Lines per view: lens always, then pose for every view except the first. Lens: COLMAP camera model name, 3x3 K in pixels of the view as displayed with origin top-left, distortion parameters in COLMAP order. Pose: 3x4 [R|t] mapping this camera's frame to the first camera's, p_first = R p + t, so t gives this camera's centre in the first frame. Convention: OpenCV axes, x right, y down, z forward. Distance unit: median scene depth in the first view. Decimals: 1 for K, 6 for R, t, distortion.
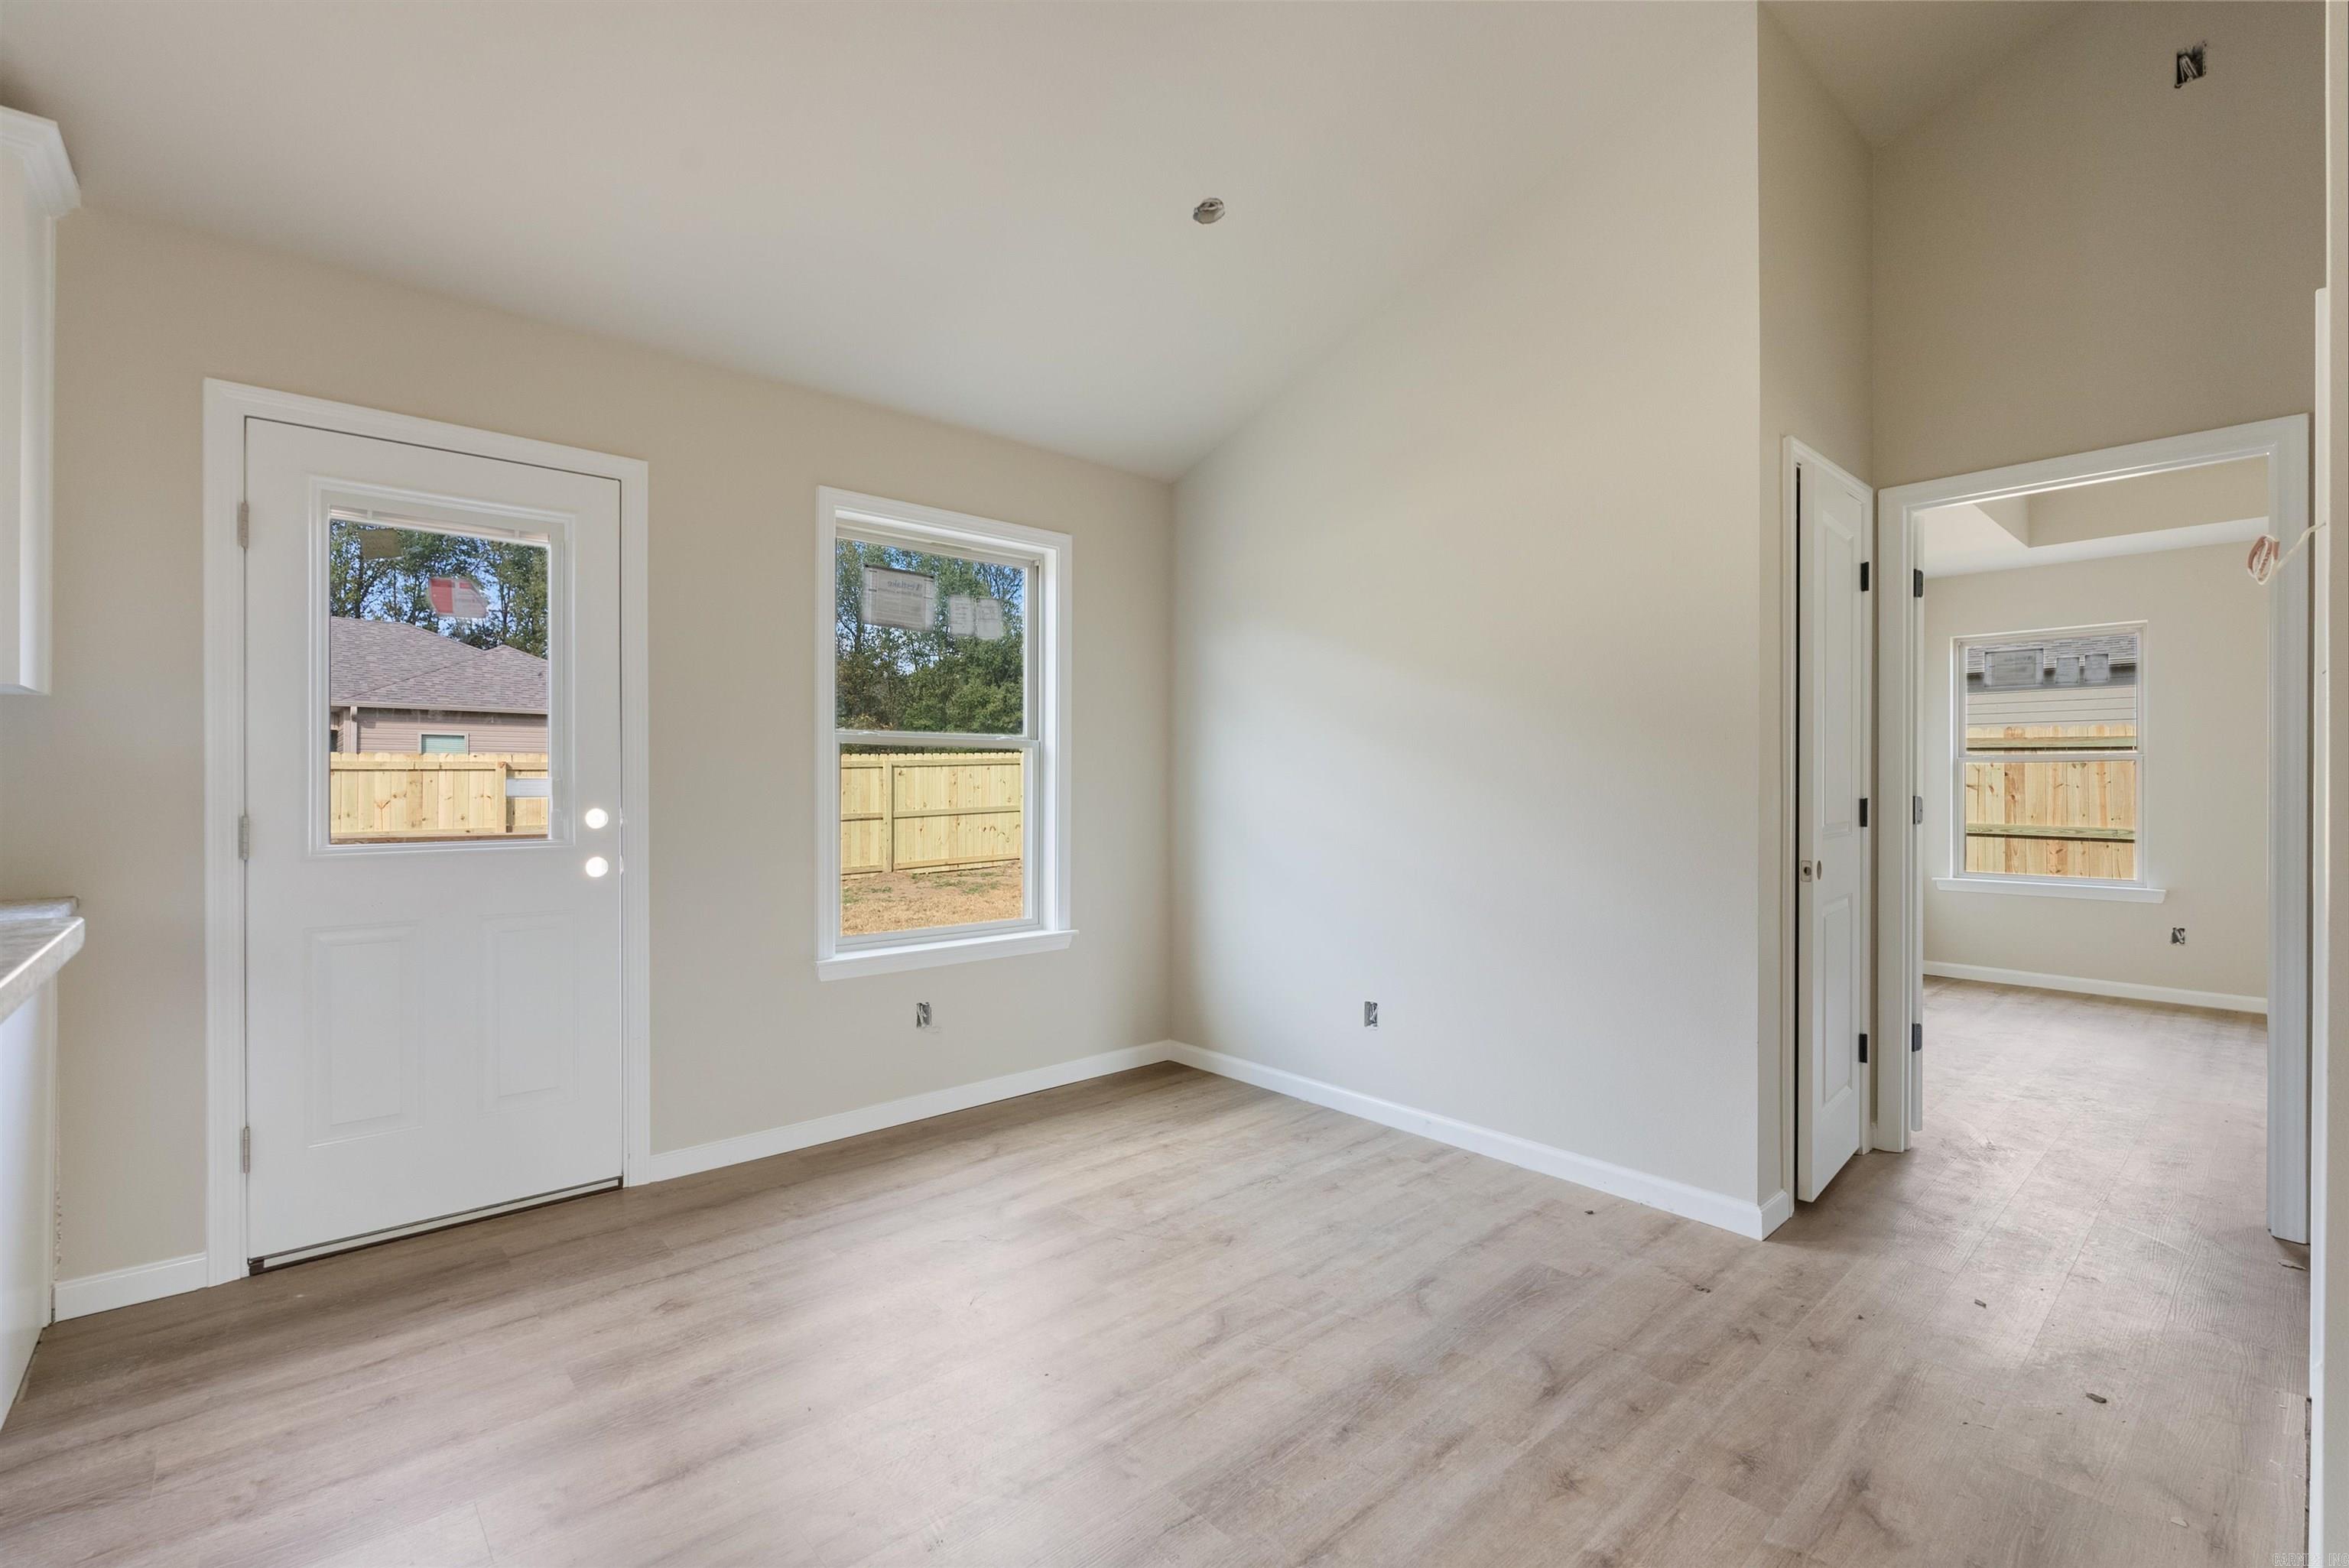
lens RADIAL K [[1036.6, 0, 1175.7], [0, 1036.6, 783.4], [0, 0, 1]] dist [-0.003617, 0.000080]
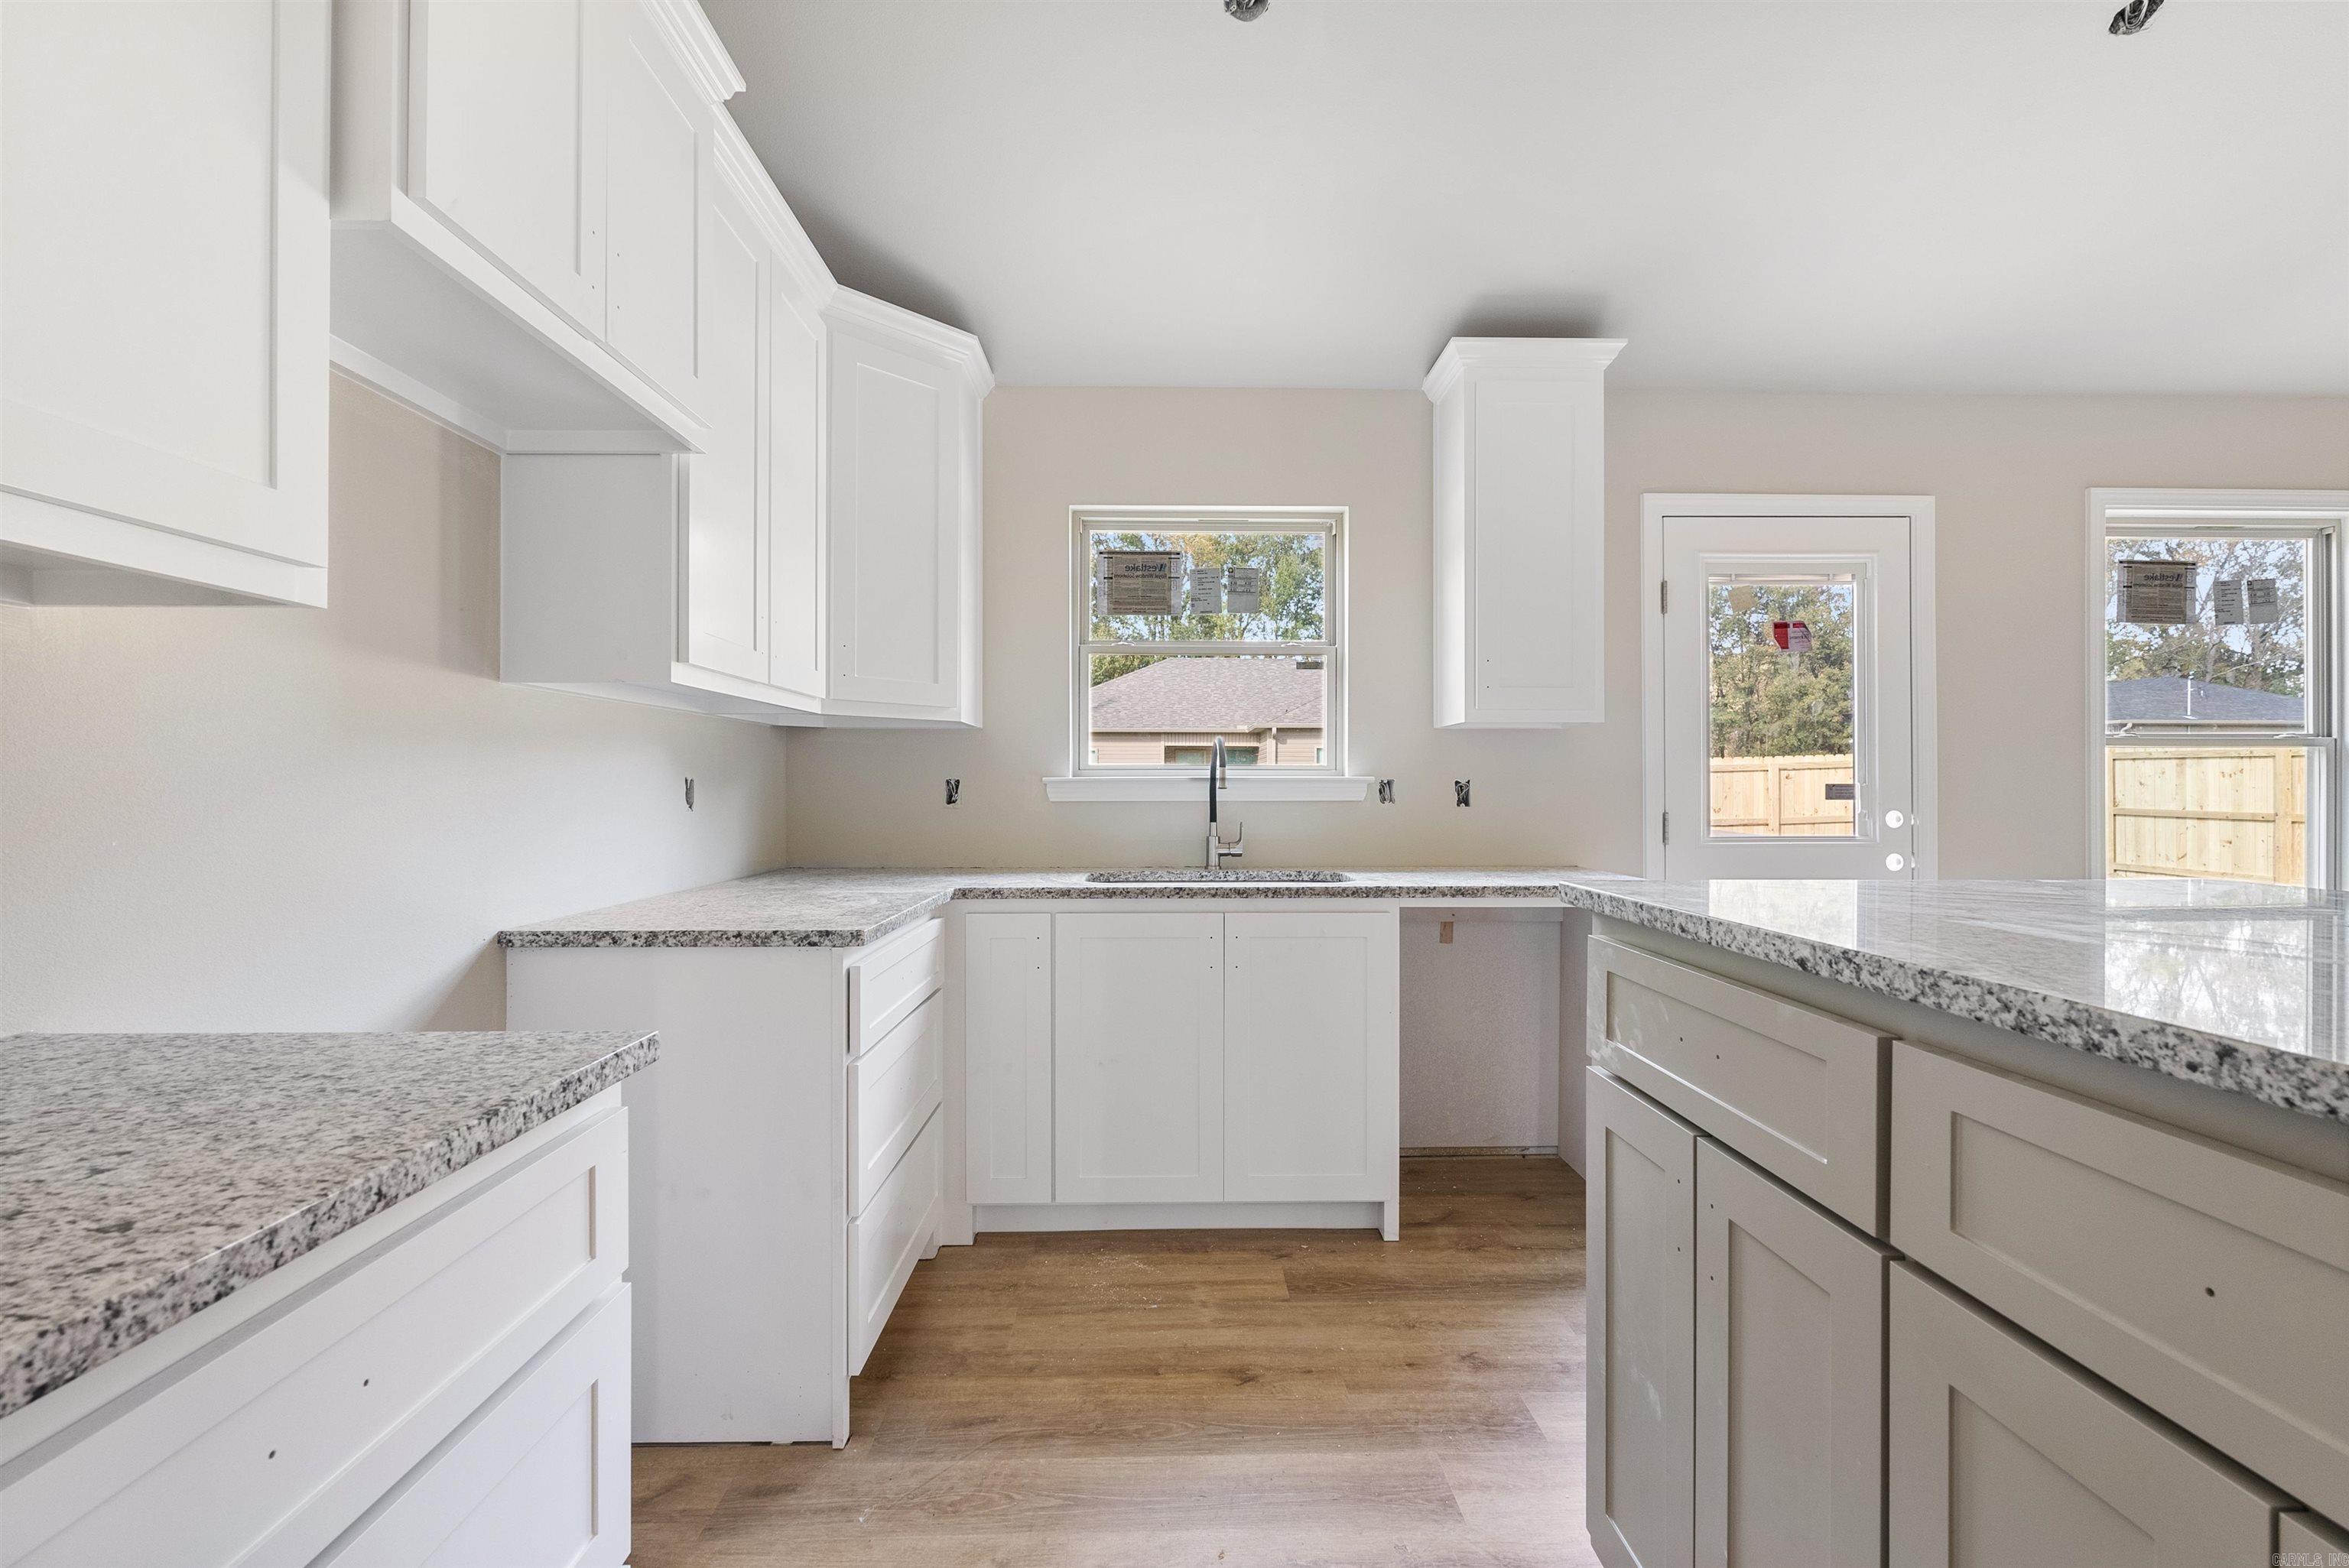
lens RADIAL K [[1036.6, 0, 1175.7], [0, 1036.6, 783.4], [0, 0, 1]] dist [-0.003617, 0.000080]
pose [[0.760775, -0.003660, -0.649005, -0.374447], [0.001331, 0.999991, -0.004079, -0.001607], [0.649014, 0.002239, 0.760773, -0.326153]]
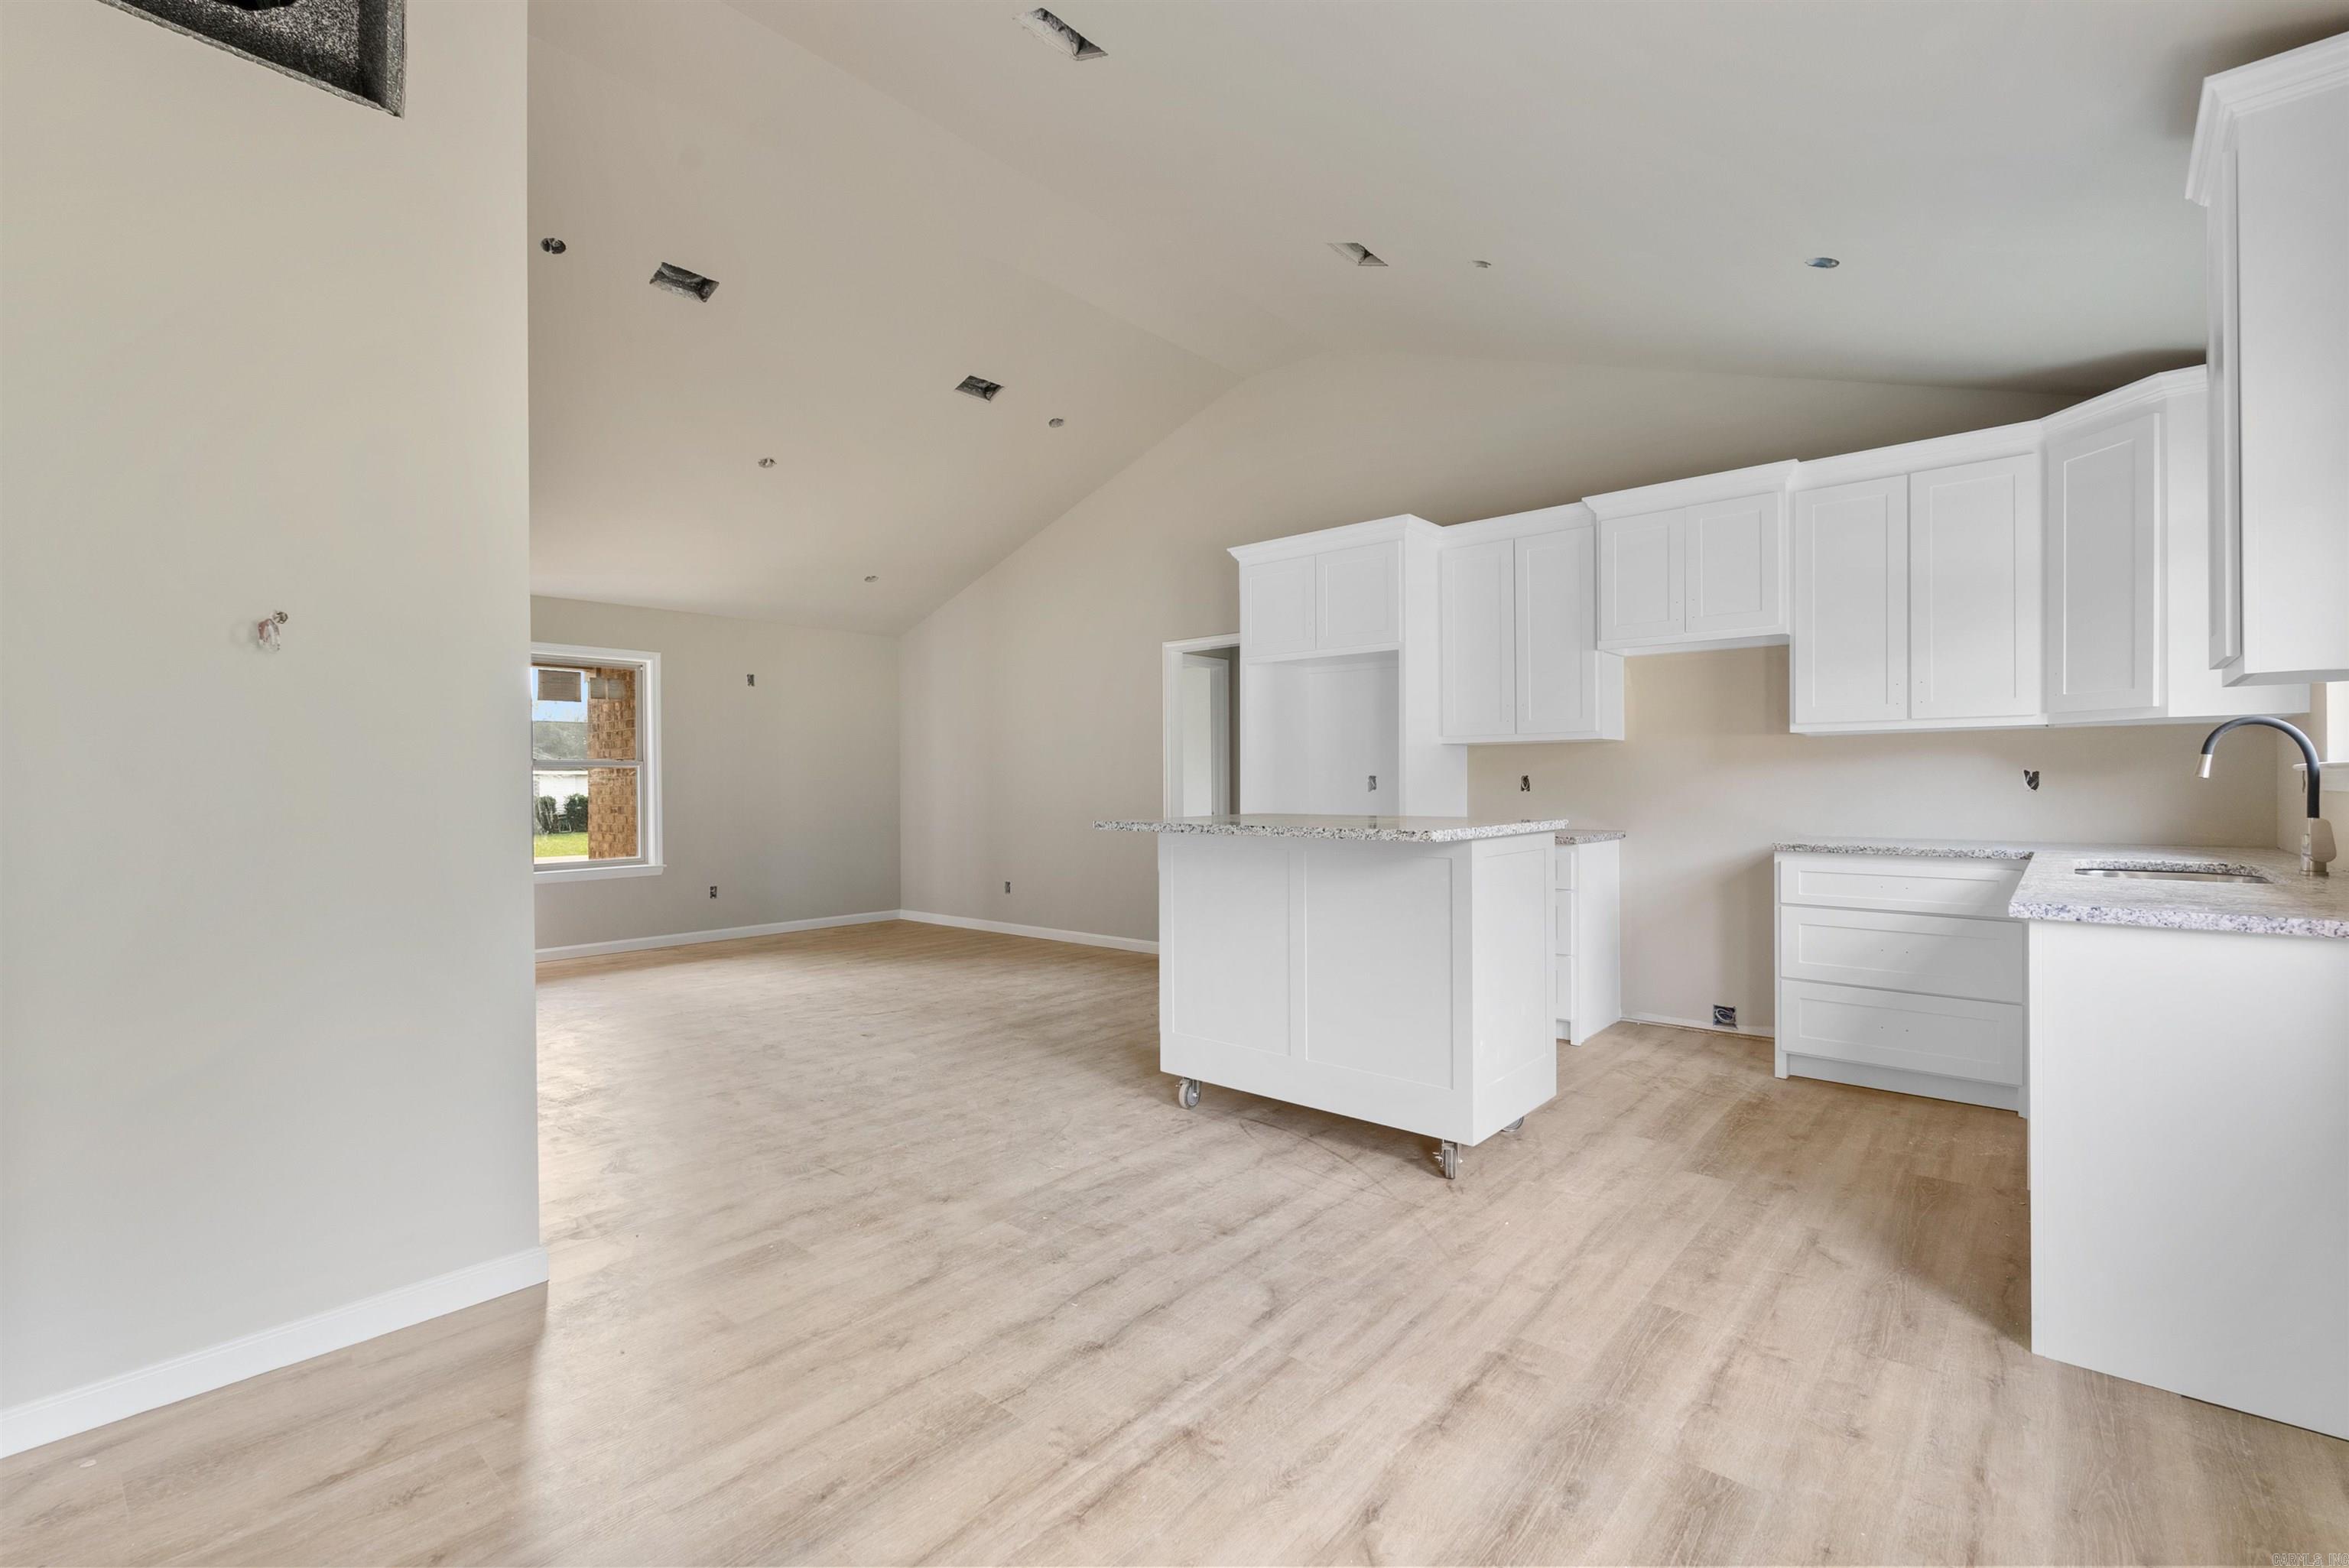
lens RADIAL K [[1034.5, 0, 1193.7], [0, 1034.5, 783.3], [0, 0, 1]] dist [0.008923, -0.000130]
pose [[-0.989812, 0.006021, -0.142253, -0.018158], [0.005935, 0.999982, 0.001030, -0.001781], [0.142256, 0.000175, -0.989830, 1.093538]]
